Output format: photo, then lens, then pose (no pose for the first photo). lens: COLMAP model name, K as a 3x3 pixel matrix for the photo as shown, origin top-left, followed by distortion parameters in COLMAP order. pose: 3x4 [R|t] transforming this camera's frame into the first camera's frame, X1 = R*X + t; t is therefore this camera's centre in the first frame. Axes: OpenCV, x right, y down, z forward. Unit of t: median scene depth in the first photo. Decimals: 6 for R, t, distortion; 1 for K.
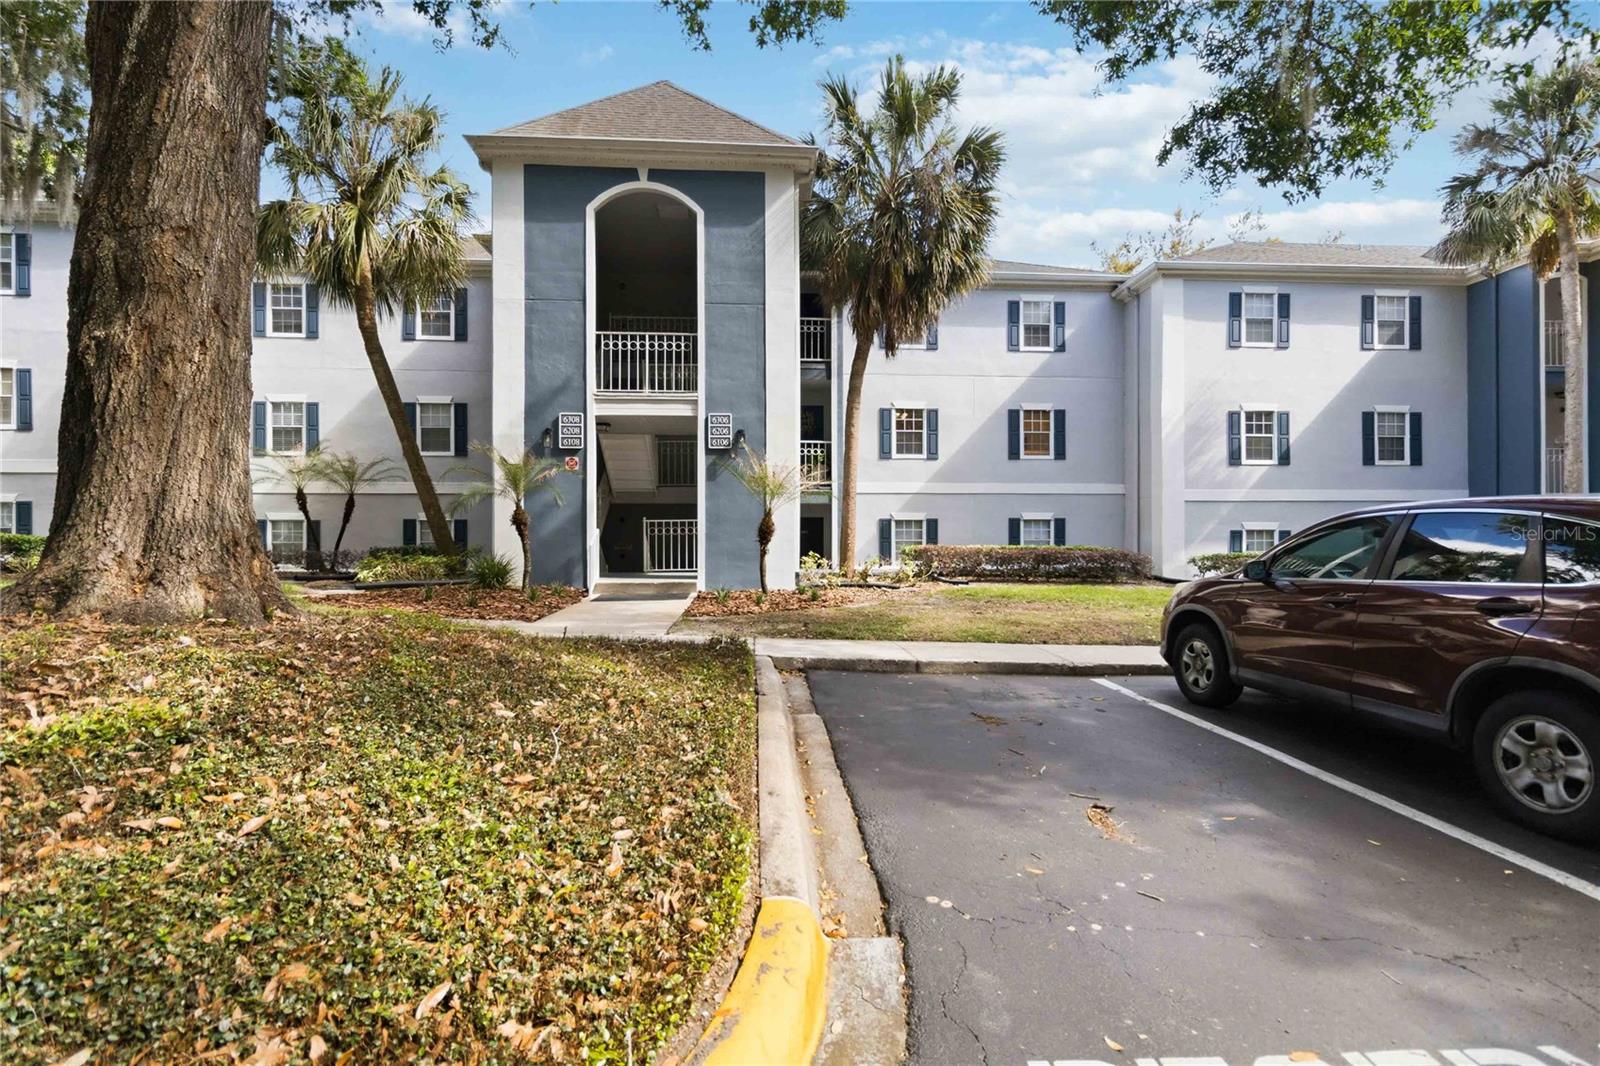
lens RADIAL K [[781.1, 0, 795.8], [0, 781.1, 529.8], [0, 0, 1]] dist [0.012620, 0.000436]
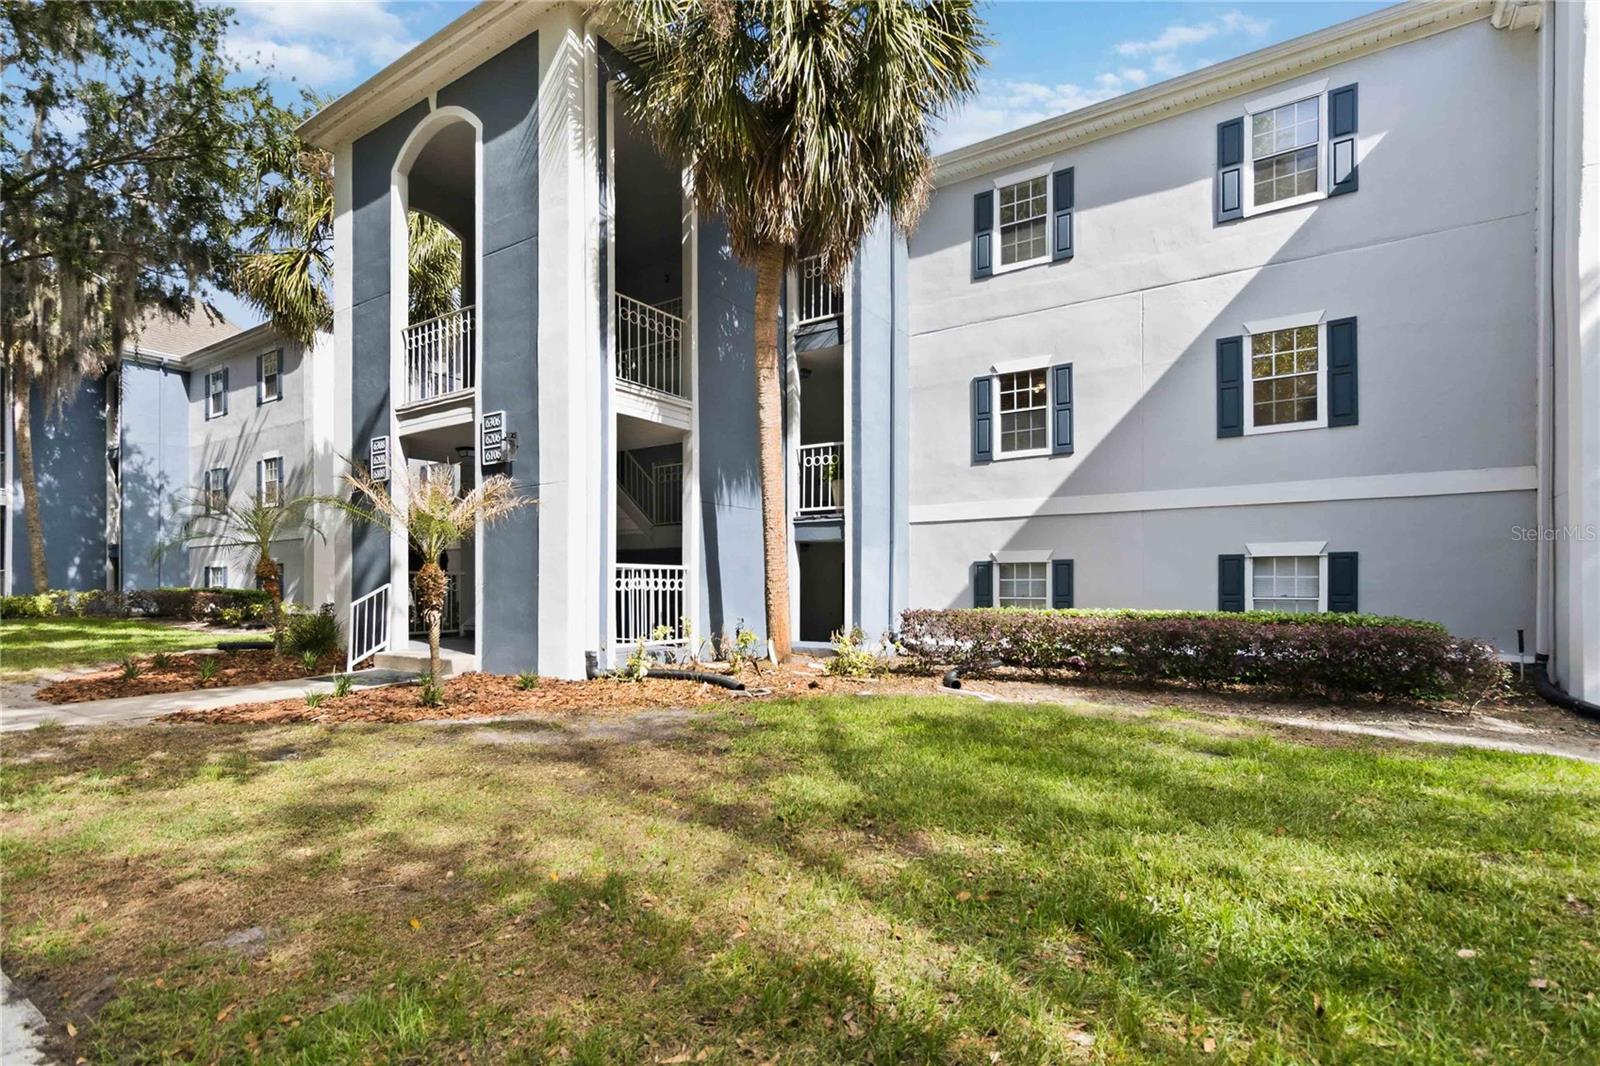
lens RADIAL K [[781.1, 0, 786.1], [0, 781.1, 569.1], [0, 0, 1]] dist [0.012620, 0.000436]
pose [[0.796870, -0.013830, -0.603992, 0.356108], [0.009507, 0.999901, -0.010352, -0.003443], [0.604076, 0.002507, 0.796923, 0.430480]]
